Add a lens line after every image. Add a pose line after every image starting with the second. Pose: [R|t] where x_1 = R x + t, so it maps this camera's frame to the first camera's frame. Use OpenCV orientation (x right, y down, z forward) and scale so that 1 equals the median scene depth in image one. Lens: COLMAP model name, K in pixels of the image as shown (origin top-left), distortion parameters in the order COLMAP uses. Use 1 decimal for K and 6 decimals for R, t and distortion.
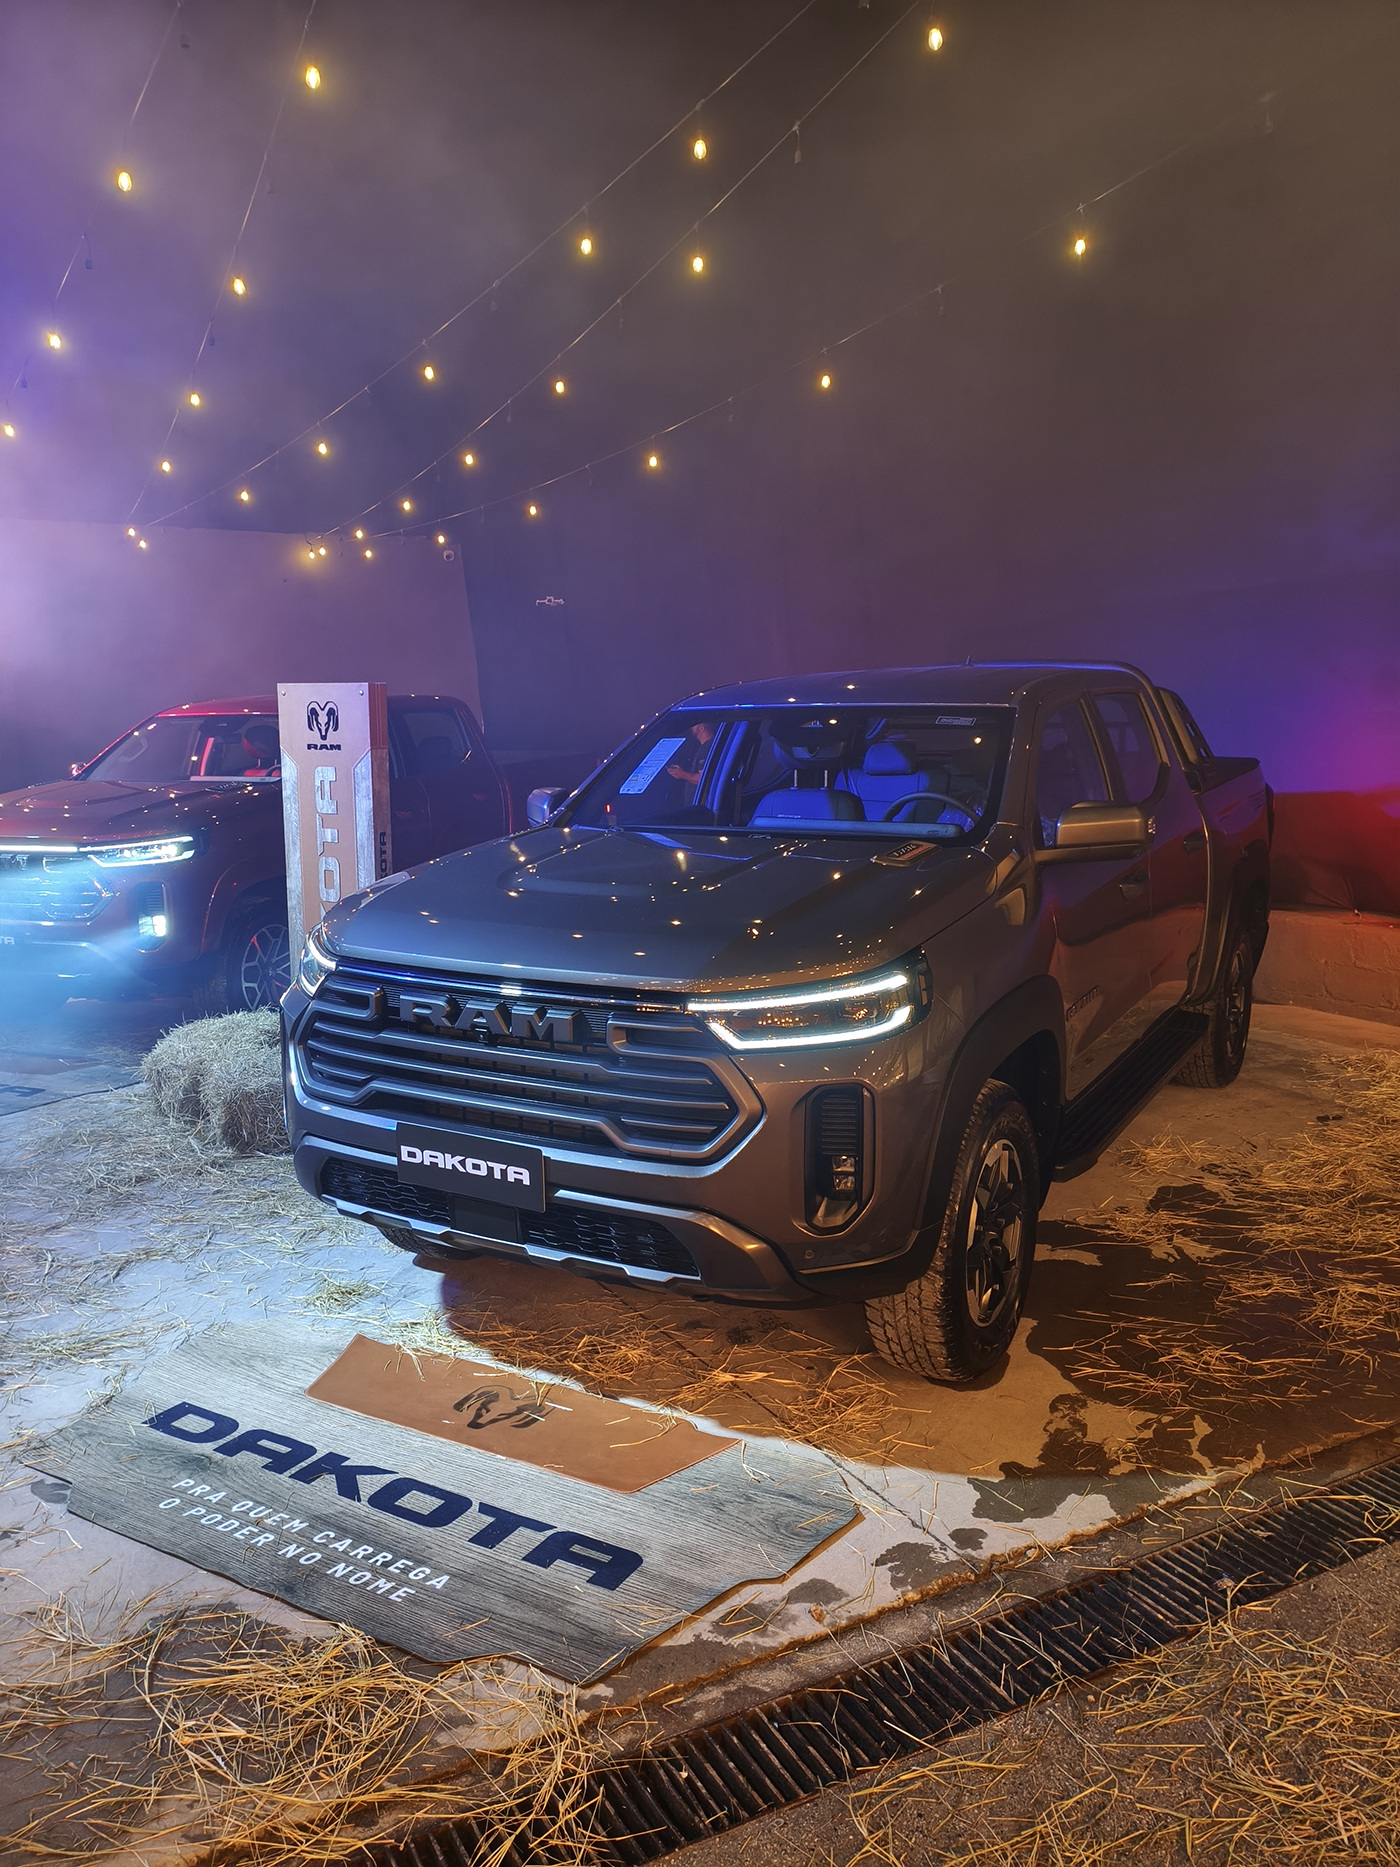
lens RADIAL K [[1395.3, 0, 700.0], [0, 1395.3, 933.5], [0, 0, 1]] dist [0.105208, -0.166411]
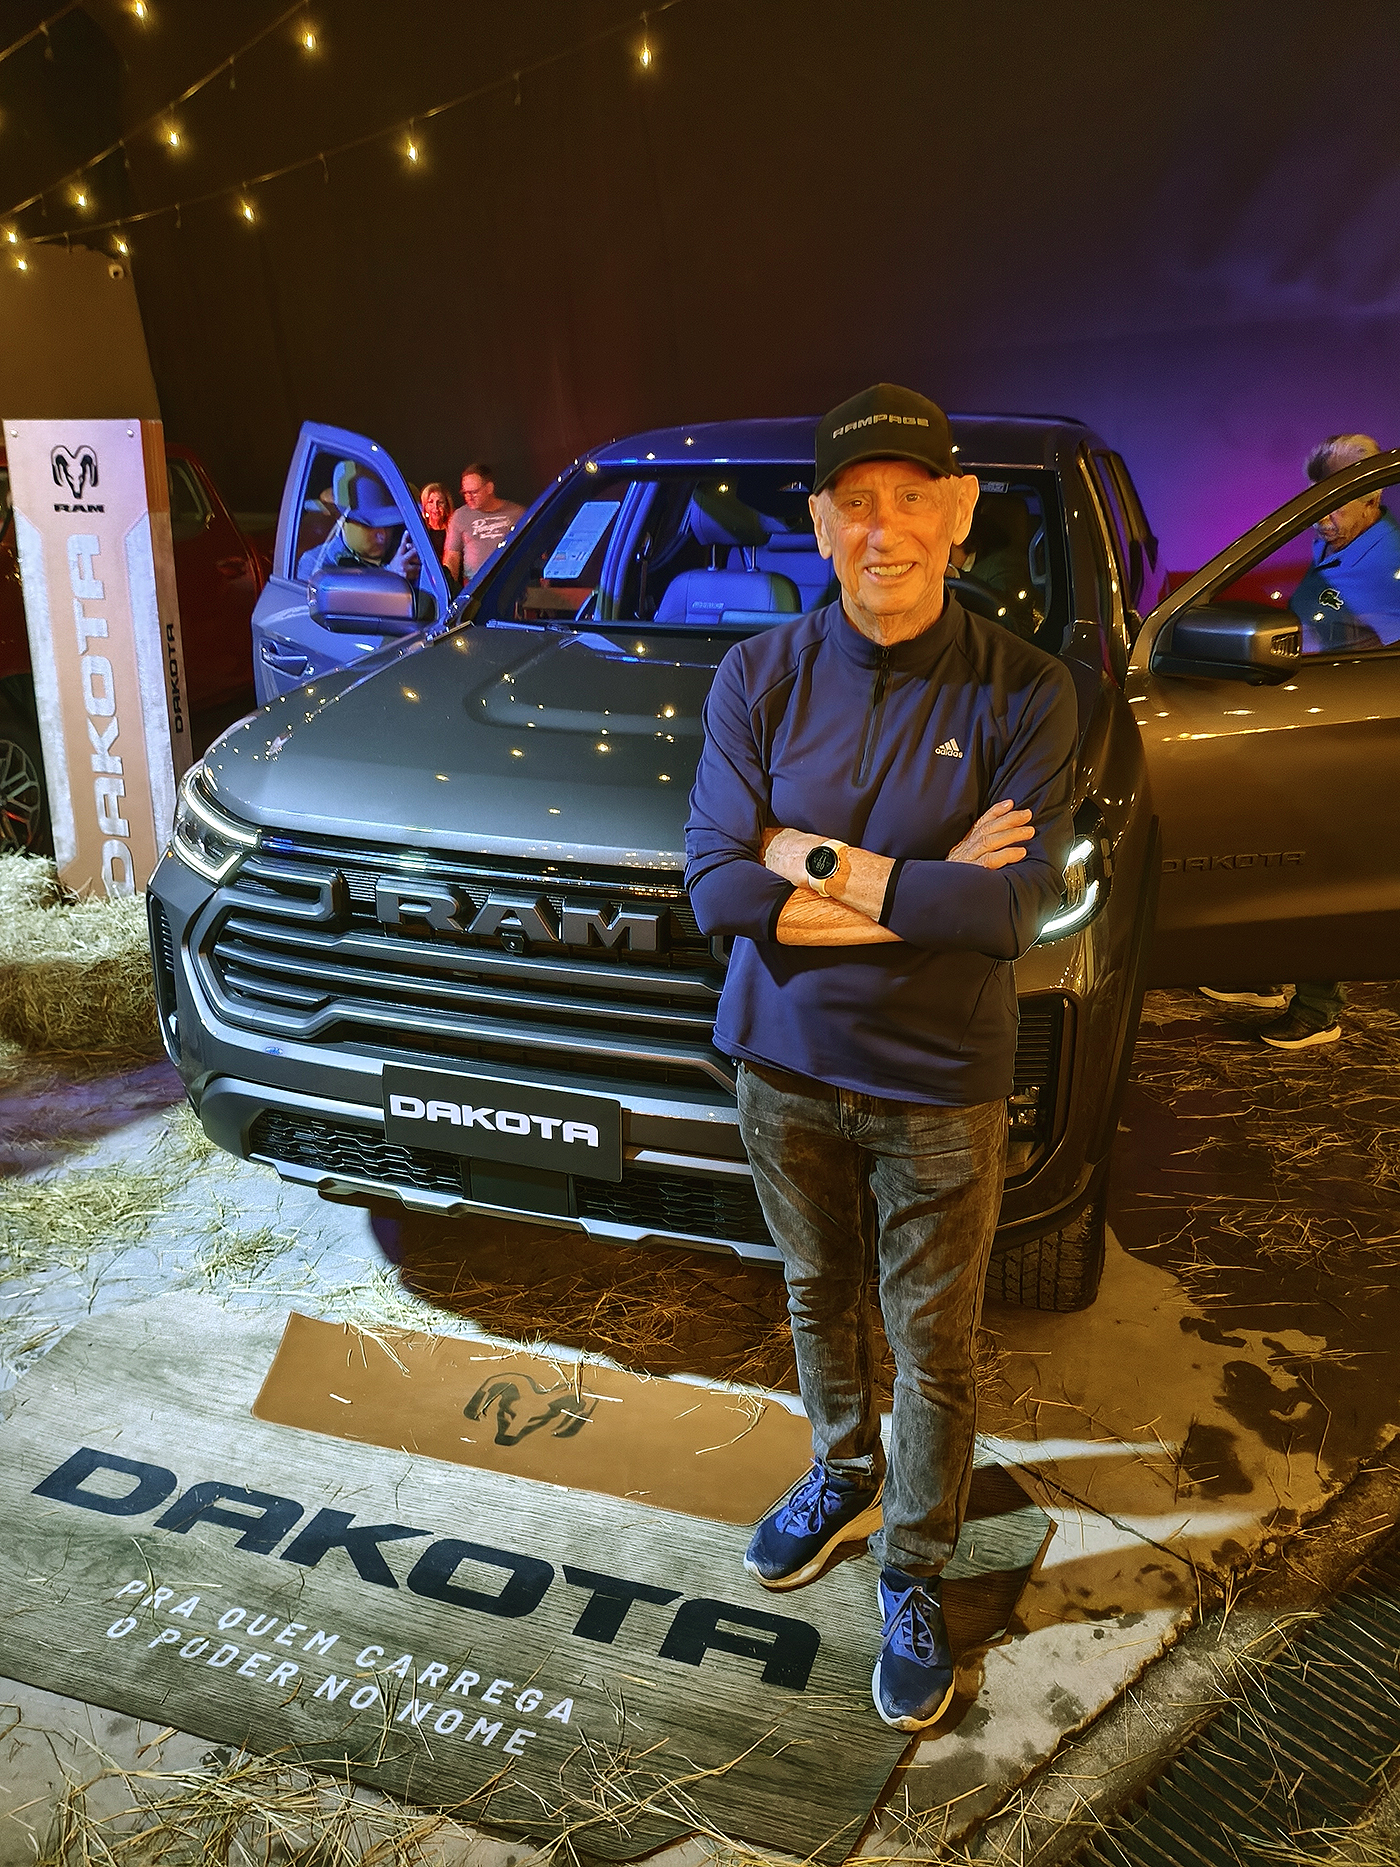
lens RADIAL K [[1408.3, 0, 700.0], [0, 1408.3, 933.5], [0, 0, 1]] dist [0.036896, -0.052022]
pose [[0.975846, -0.049998, 0.212663, -0.206535], [0.015914, 0.987141, 0.159058, -0.041247], [-0.217881, -0.151832, 0.964093, 0.285690]]
